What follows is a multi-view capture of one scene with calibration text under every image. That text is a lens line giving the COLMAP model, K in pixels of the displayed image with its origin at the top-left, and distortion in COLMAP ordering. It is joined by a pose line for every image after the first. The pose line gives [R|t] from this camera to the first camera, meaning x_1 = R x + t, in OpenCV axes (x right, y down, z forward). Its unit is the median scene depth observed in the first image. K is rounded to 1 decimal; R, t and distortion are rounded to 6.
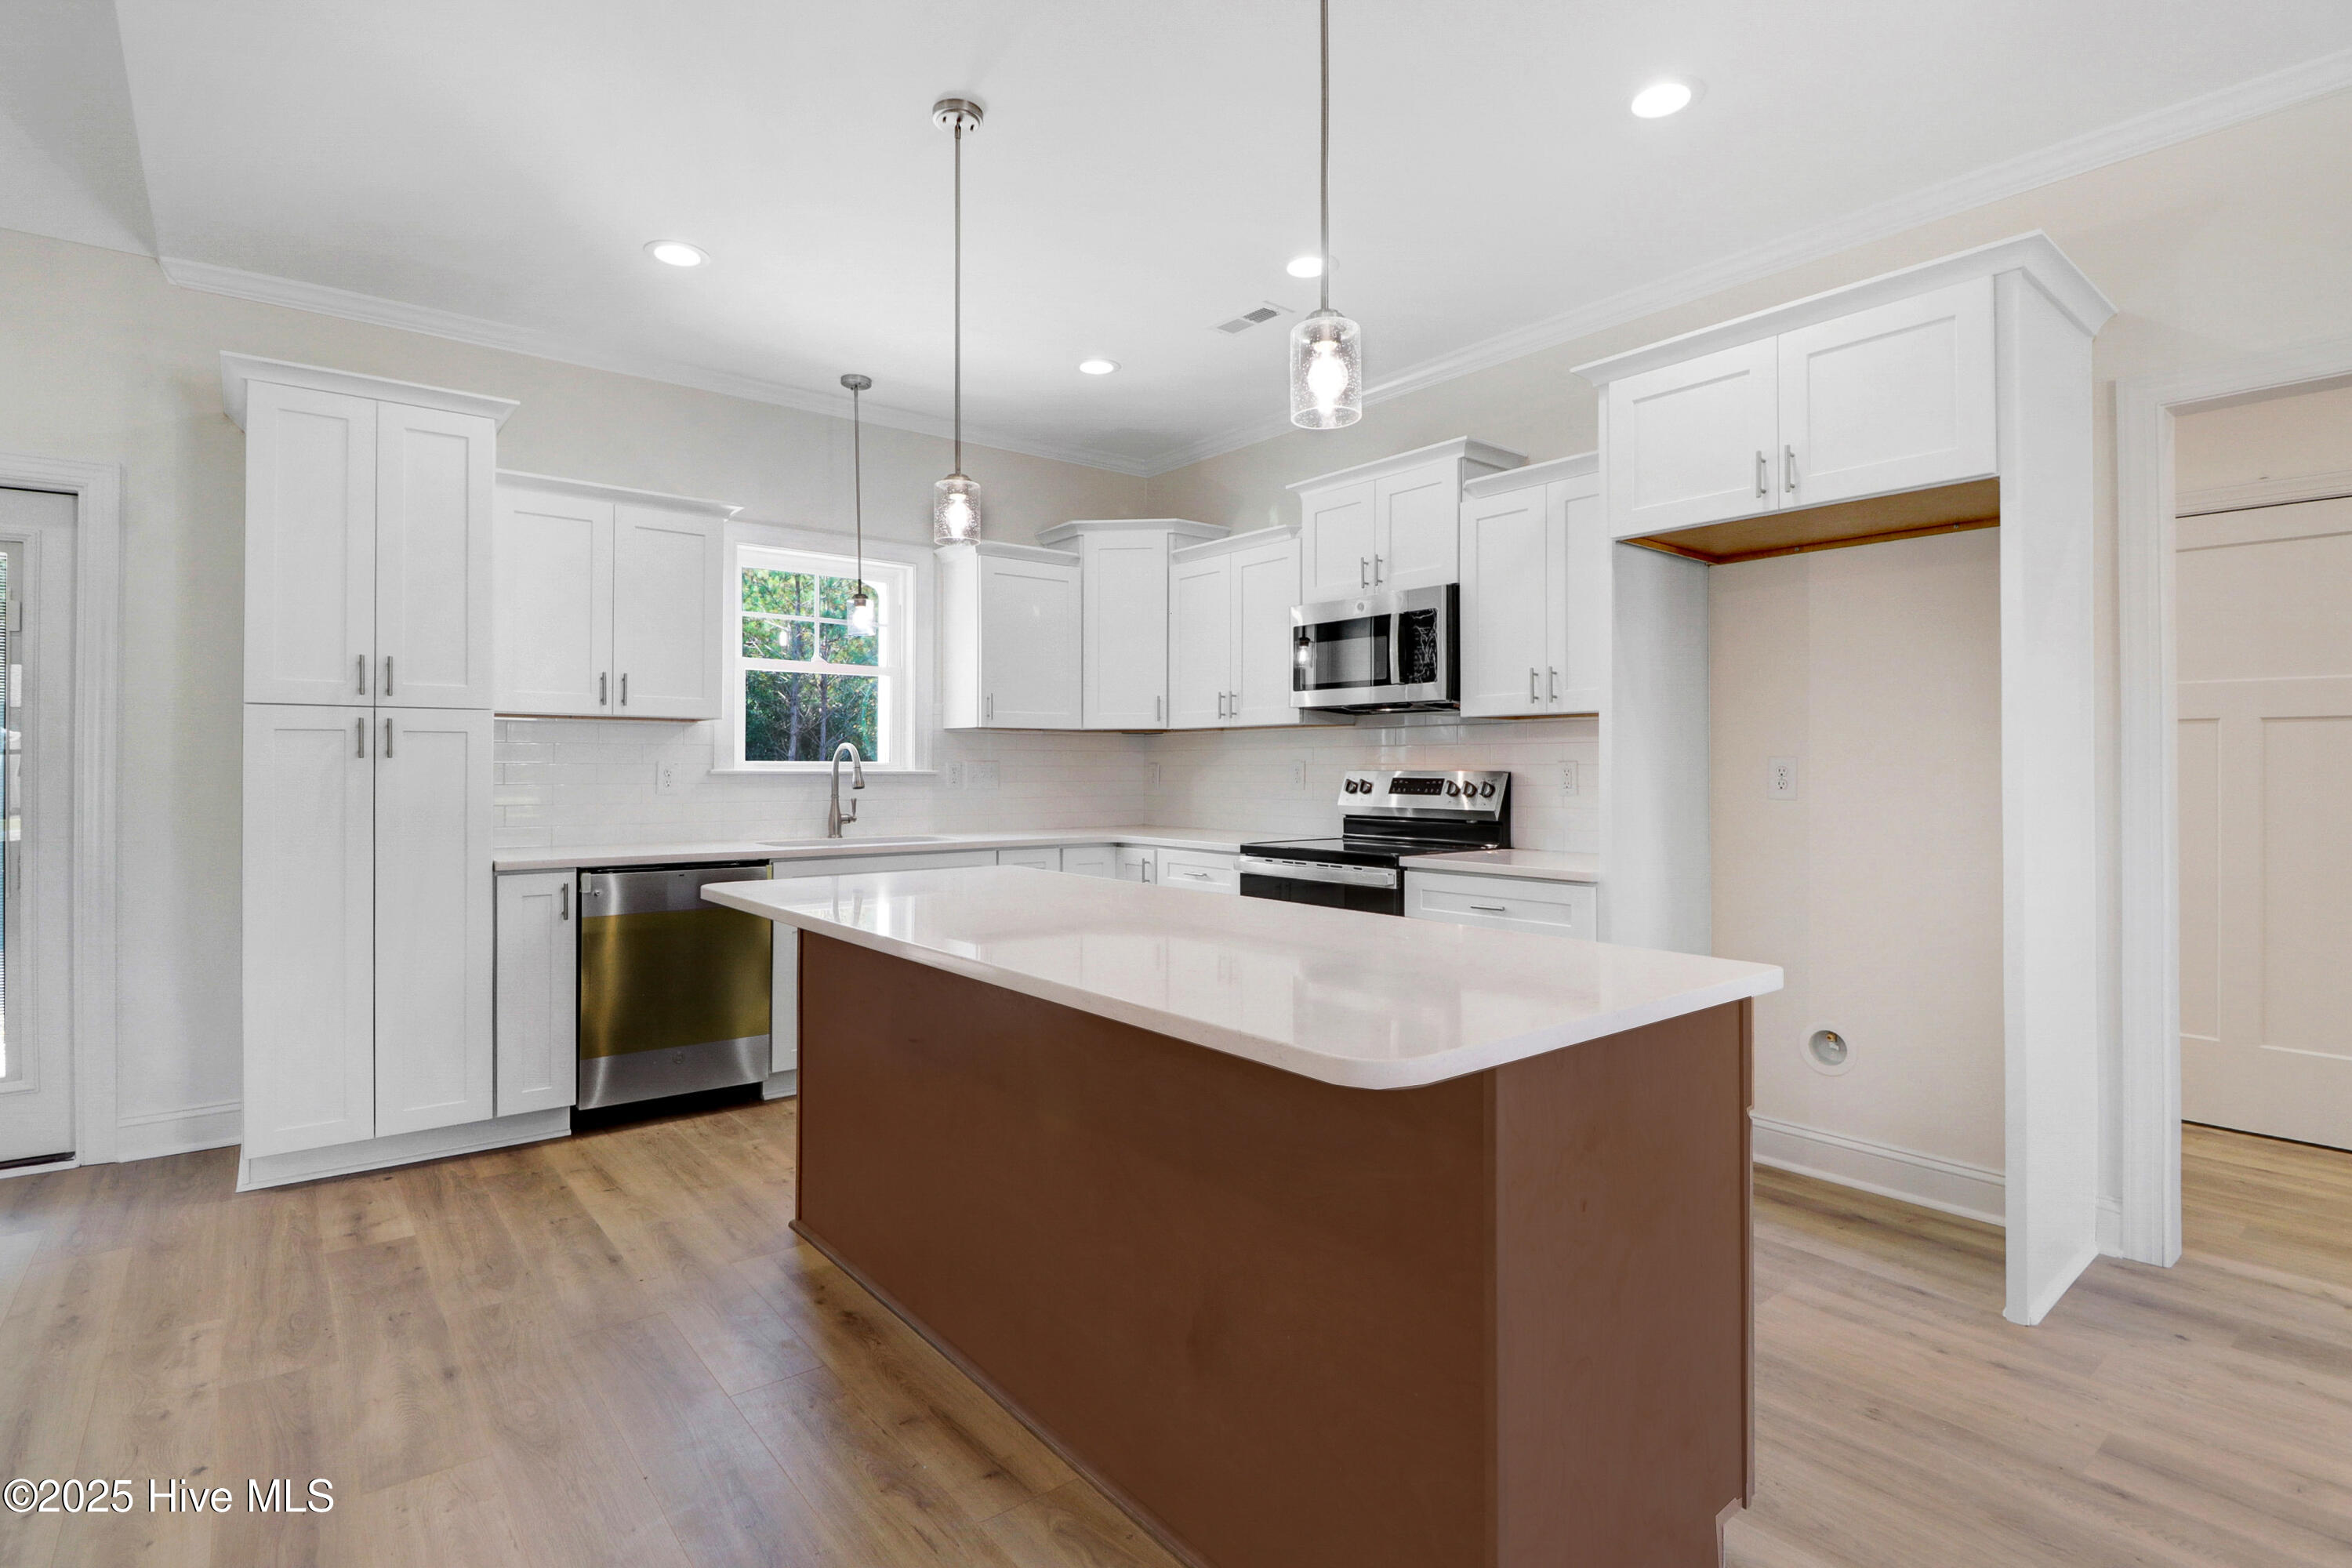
lens RADIAL K [[1152.0, 0, 1177.7], [0, 1152.0, 782.4], [0, 0, 1]] dist [-0.014227, -0.000662]
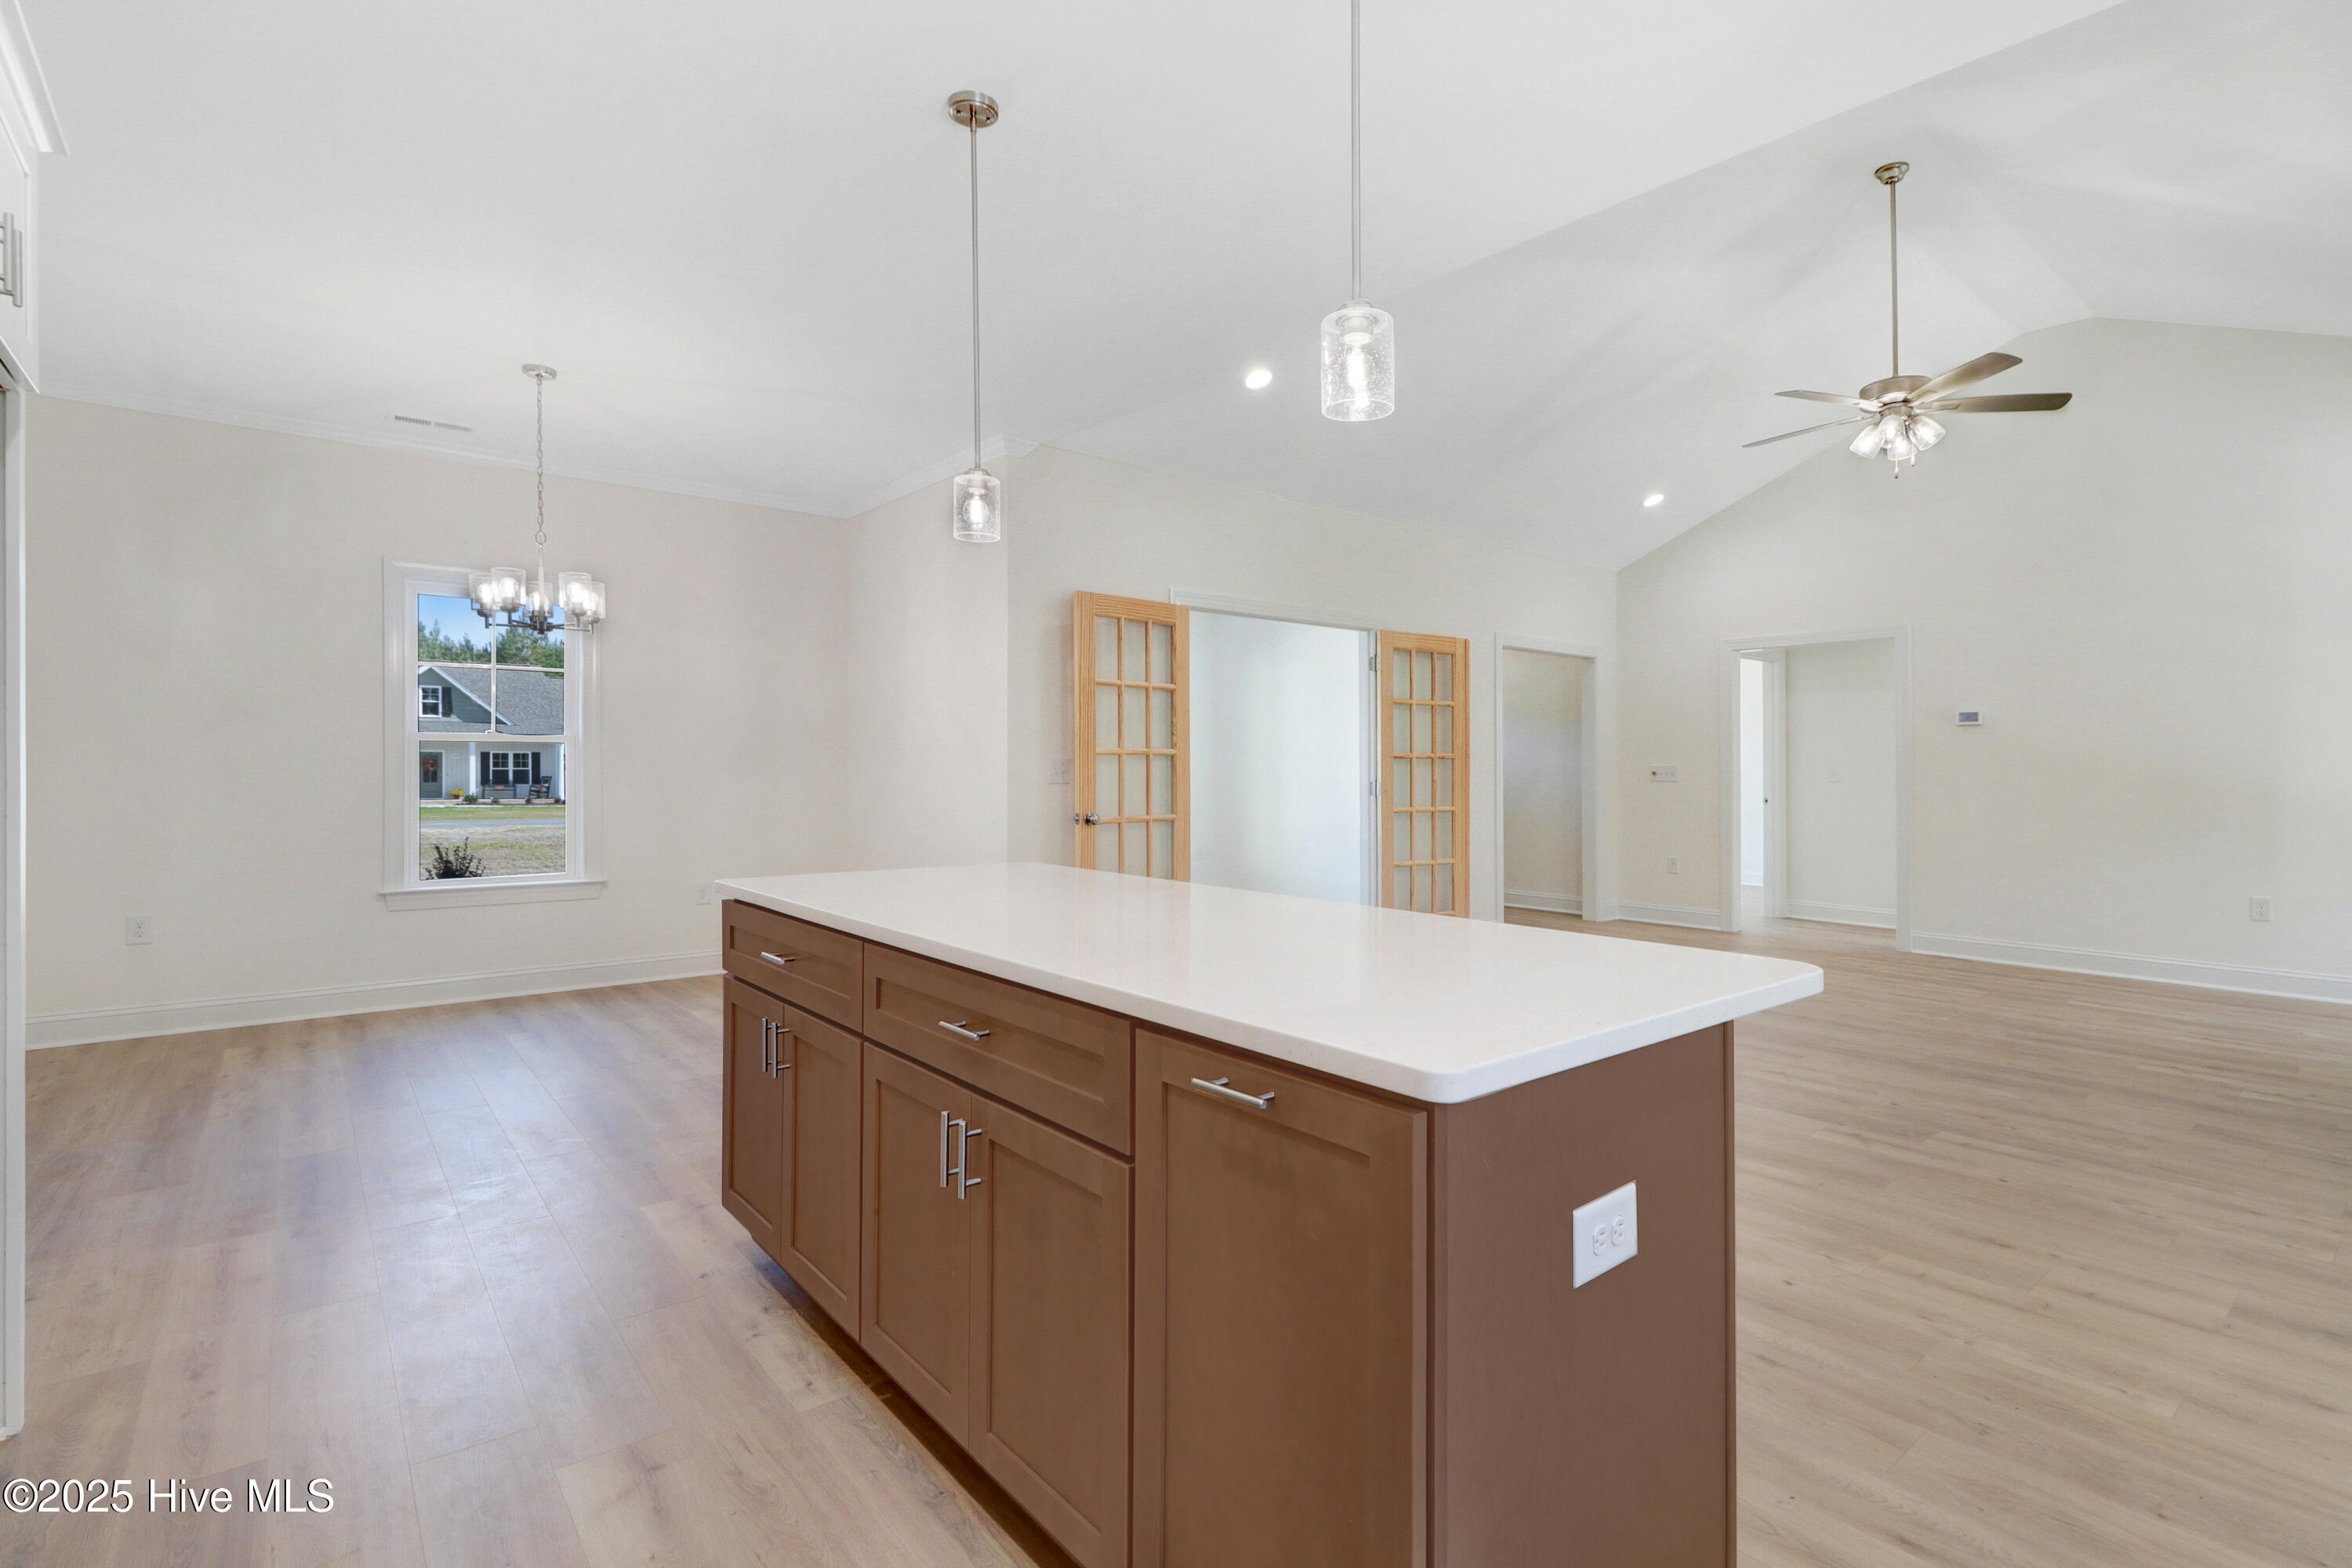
lens RADIAL K [[1118.4, 0, 1210.6], [0, 1118.4, 759.8], [0, 0, 1]] dist [-0.000453, -0.001006]
pose [[-0.999618, -0.006532, -0.026860, -0.060790], [-0.006579, 0.999977, 0.001640, -0.009493], [0.026849, 0.001816, -0.999638, 1.107444]]
